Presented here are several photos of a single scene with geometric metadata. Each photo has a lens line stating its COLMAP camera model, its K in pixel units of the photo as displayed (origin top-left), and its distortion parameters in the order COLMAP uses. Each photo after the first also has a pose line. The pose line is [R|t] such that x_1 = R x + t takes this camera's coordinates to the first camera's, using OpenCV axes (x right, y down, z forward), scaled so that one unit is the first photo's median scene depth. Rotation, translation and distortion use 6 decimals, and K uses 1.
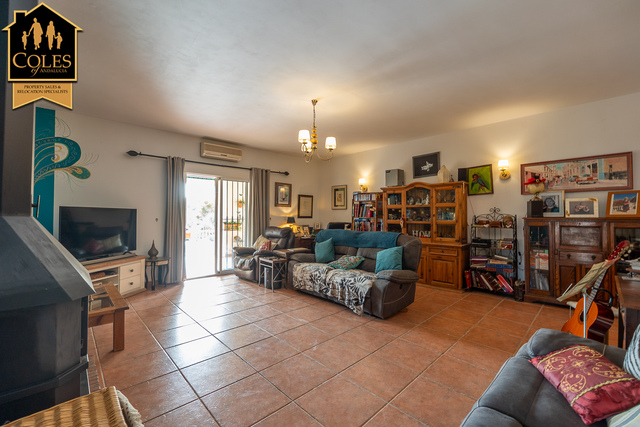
lens RADIAL K [[266.4, 0, 320.4], [0, 266.4, 214.9], [0, 0, 1]] dist [-0.004833, -0.000159]
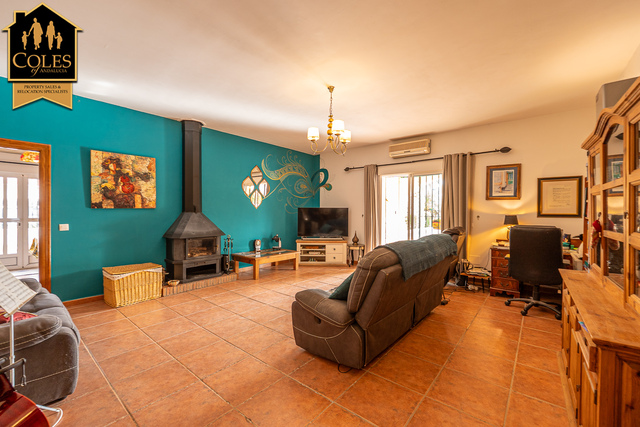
lens RADIAL K [[266.4, 0, 319.7], [0, 266.4, 213.3], [0, 0, 1]] dist [-0.004833, -0.000159]
pose [[0.116261, 0.005039, -0.993206, 0.687571], [0.000810, 0.999986, 0.005169, -0.000658], [0.993218, -0.001405, 0.116255, 0.660304]]
